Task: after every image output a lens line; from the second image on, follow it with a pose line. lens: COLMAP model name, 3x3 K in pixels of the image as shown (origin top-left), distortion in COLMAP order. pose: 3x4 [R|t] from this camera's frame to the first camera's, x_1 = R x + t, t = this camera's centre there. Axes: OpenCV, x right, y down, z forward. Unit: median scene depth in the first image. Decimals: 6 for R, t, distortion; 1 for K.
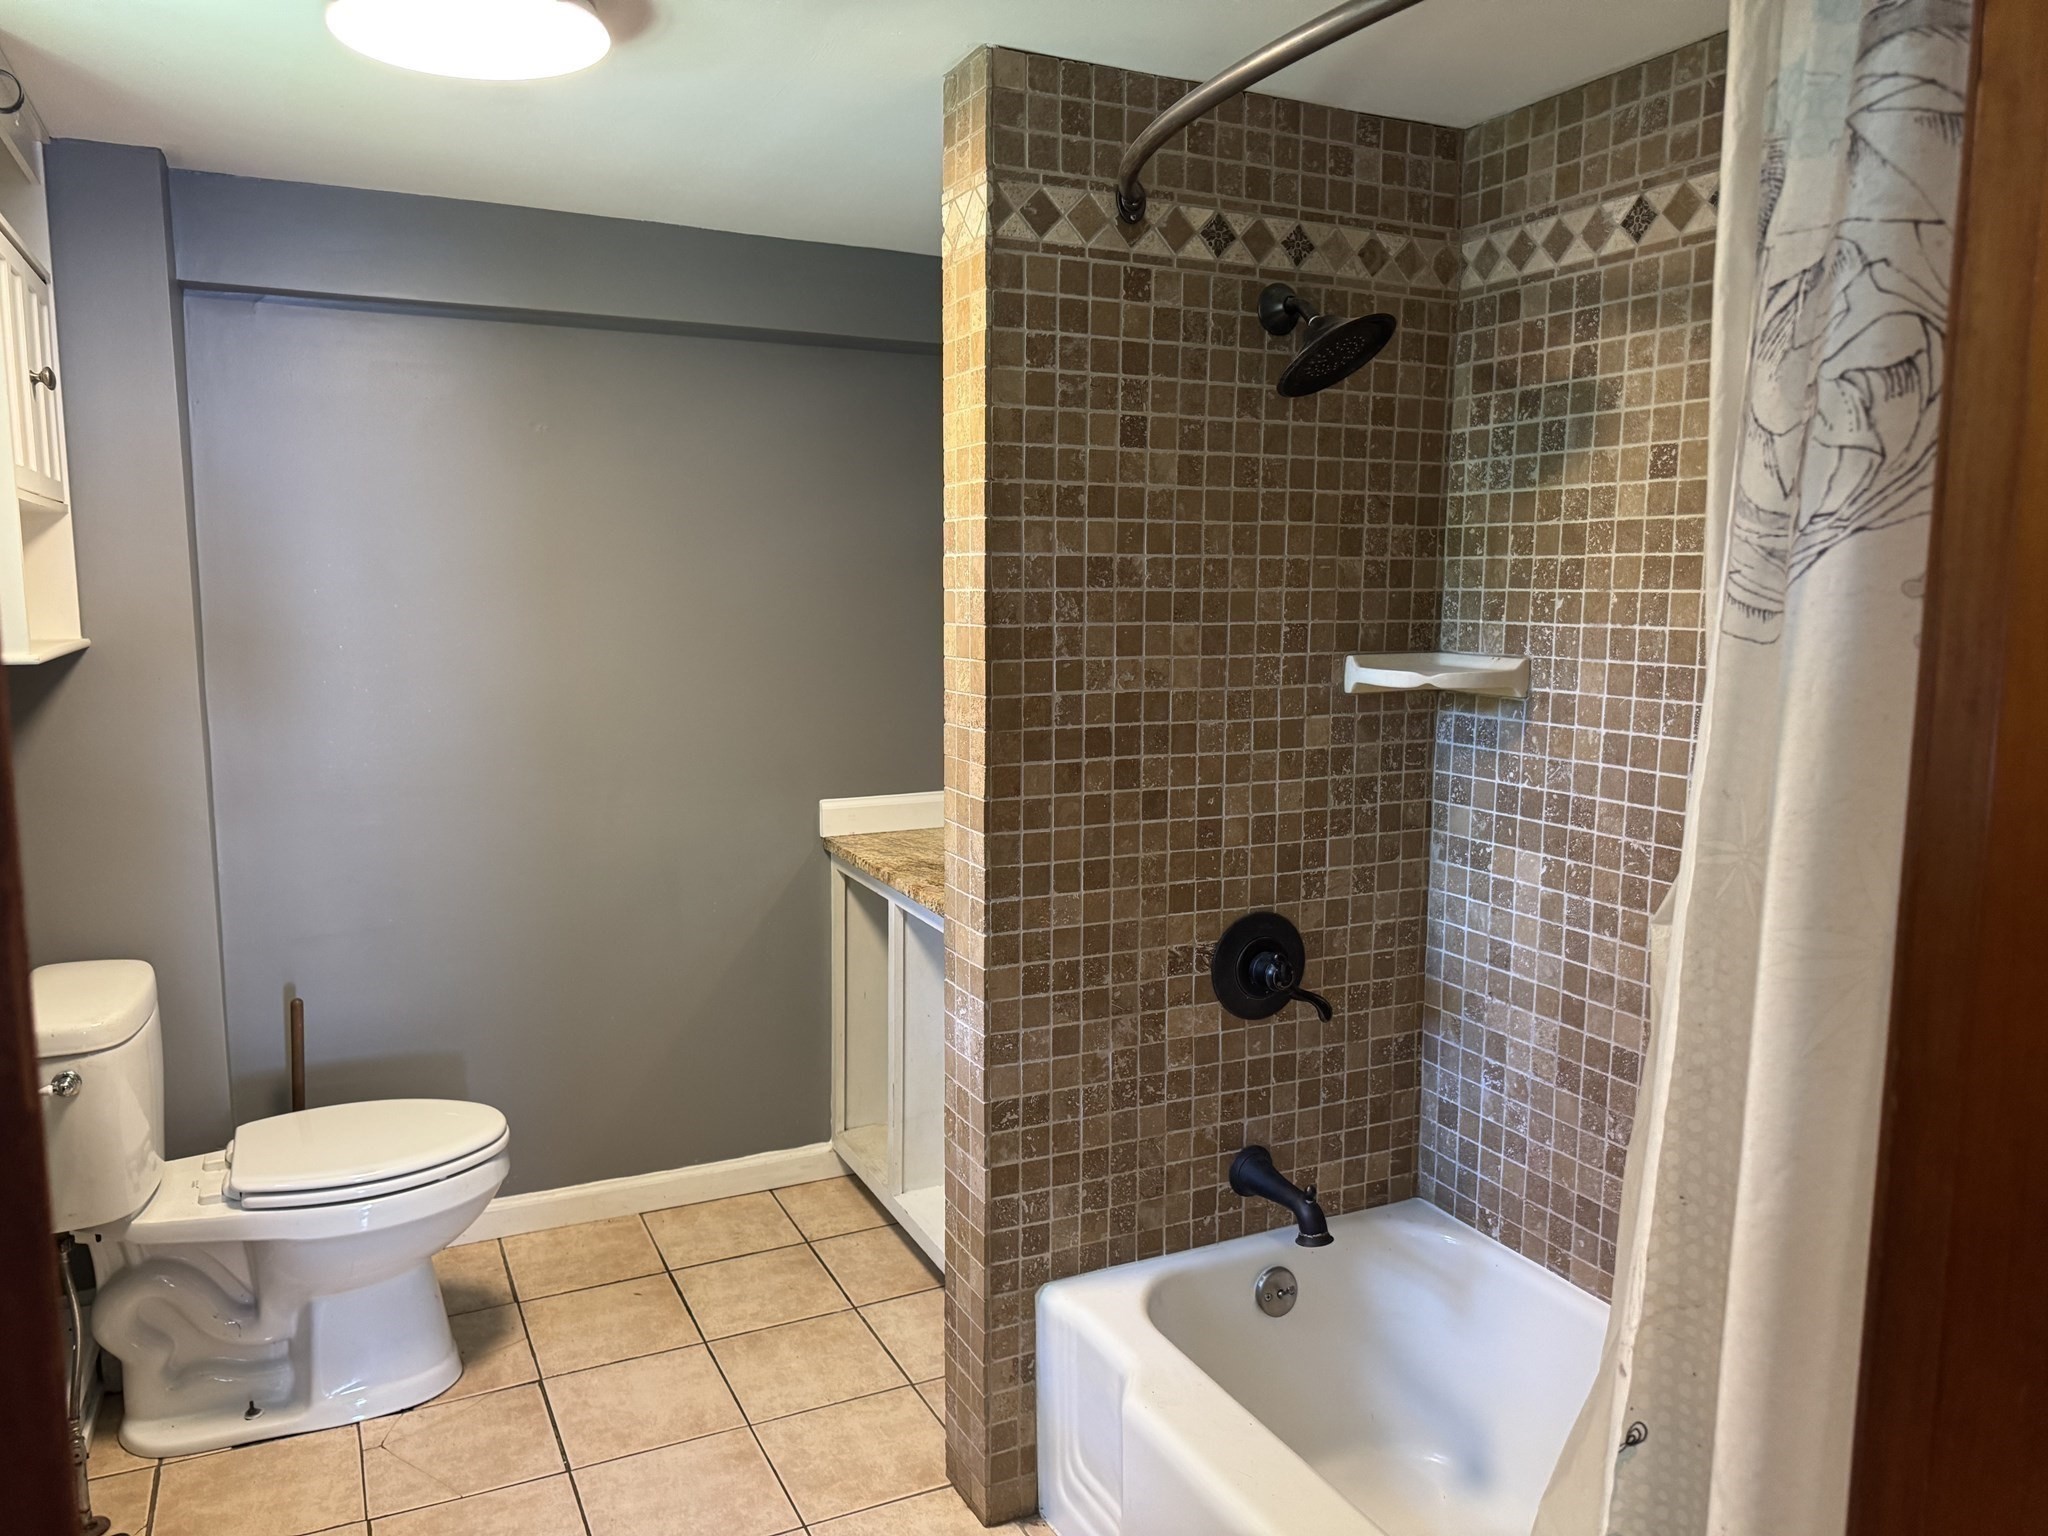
lens RADIAL K [[1398.9, 0, 1023.5], [0, 1398.9, 769.8], [0, 0, 1]] dist [0.000205, -0.006861]
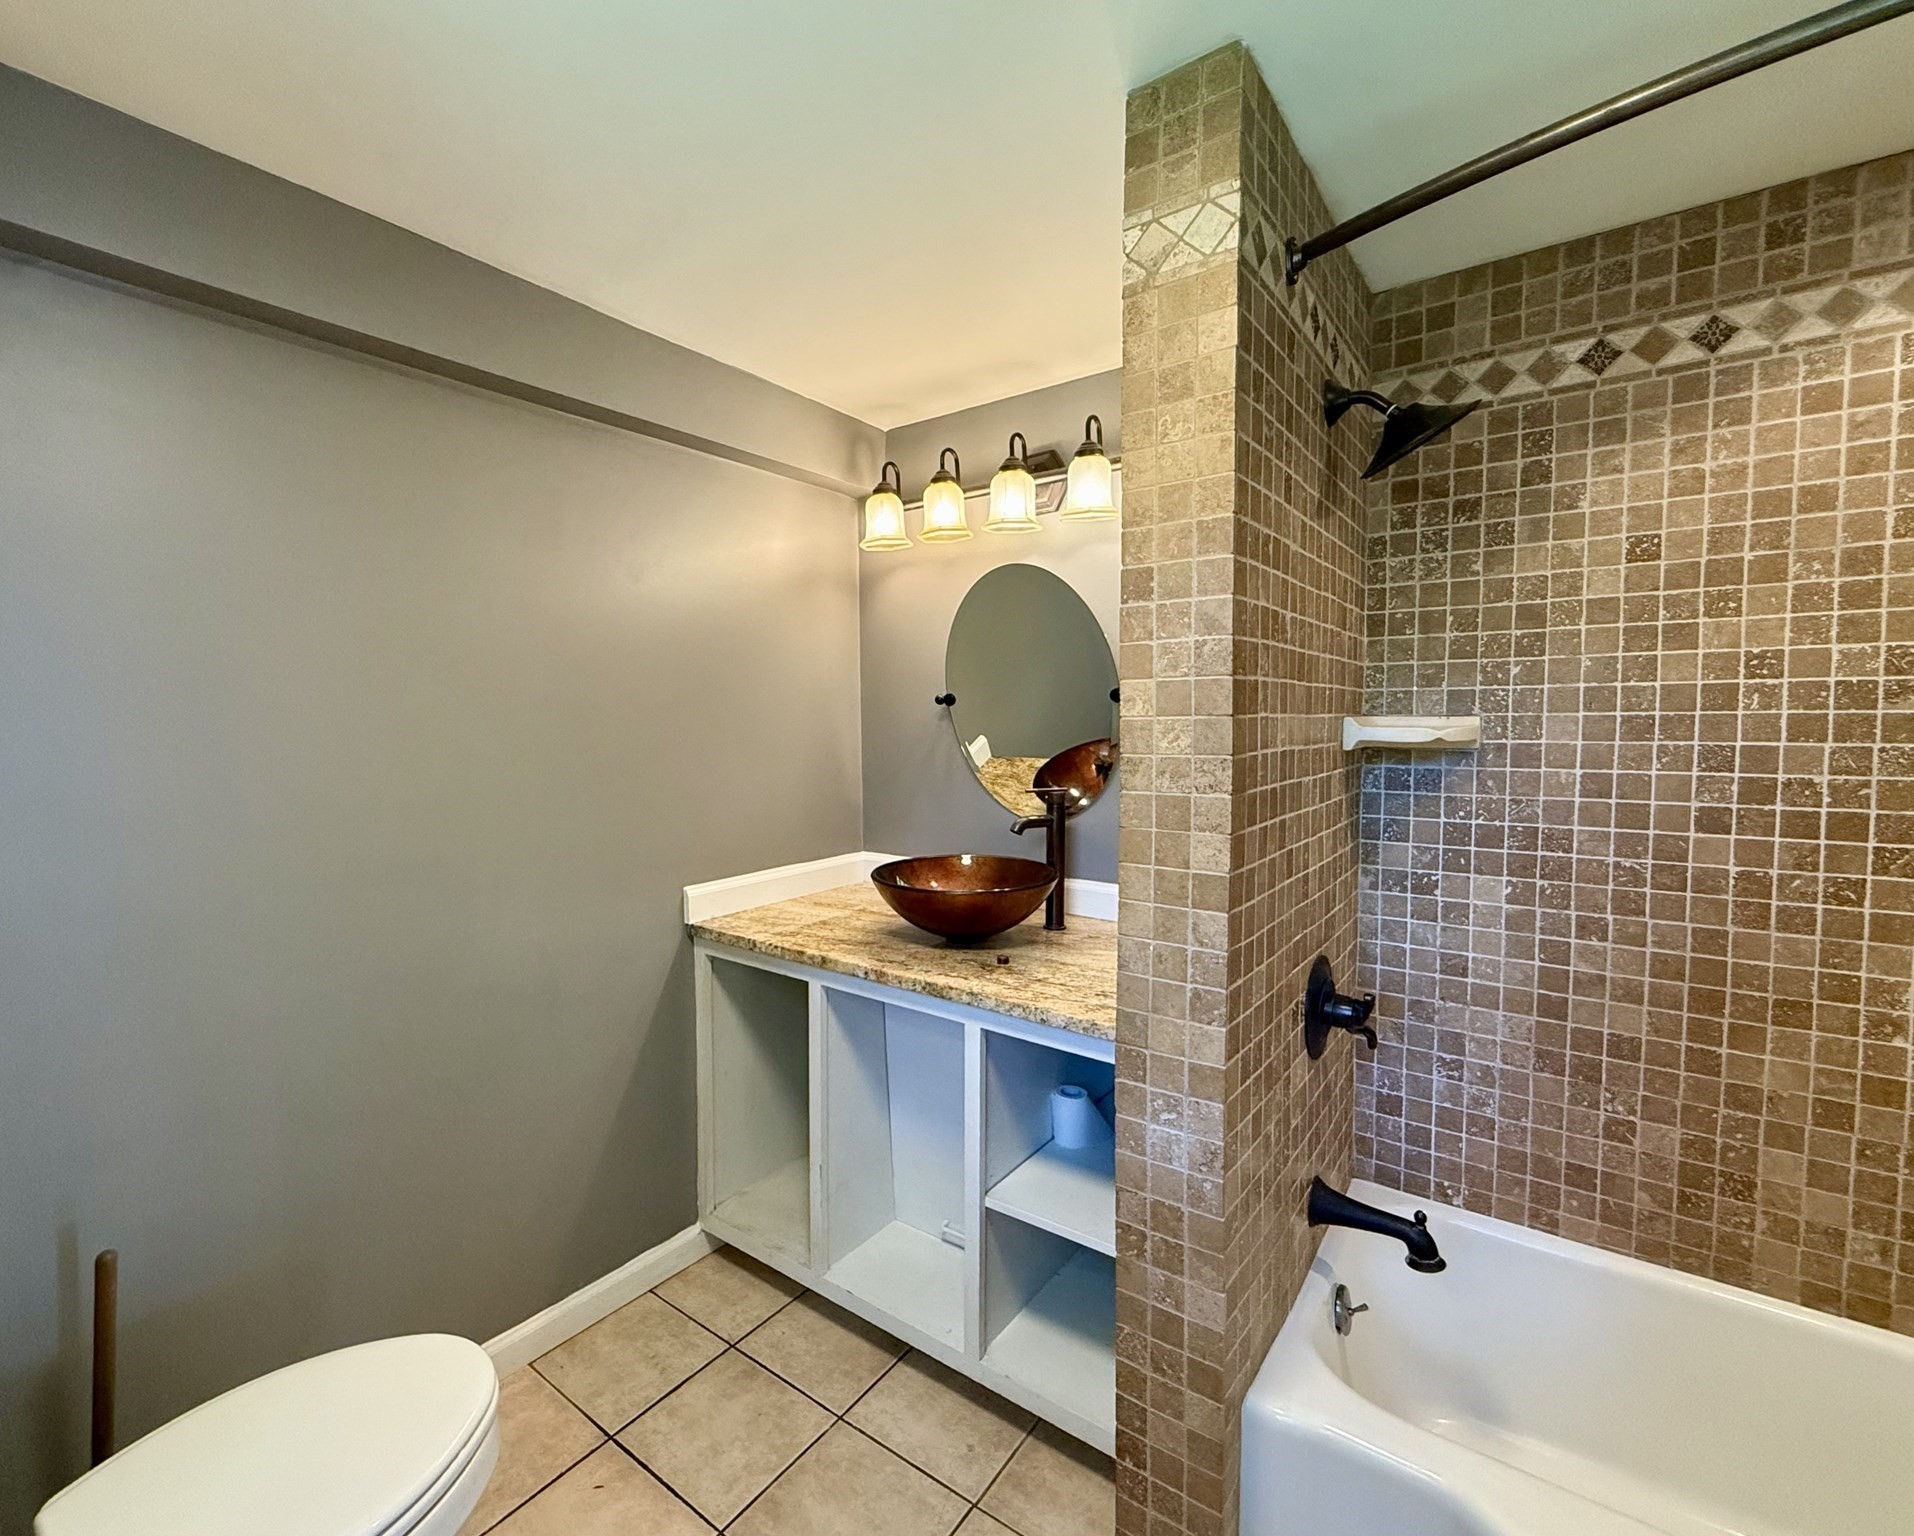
lens RADIAL K [[853.4, 0, 950.1], [0, 853.4, 766.3], [0, 0, 1]] dist [-0.004839, -0.000689]
pose [[0.897338, -0.033538, 0.440067, -0.386294], [0.067192, 0.995866, -0.061116, -0.022968], [-0.436198, 0.084411, 0.895883, 0.557925]]
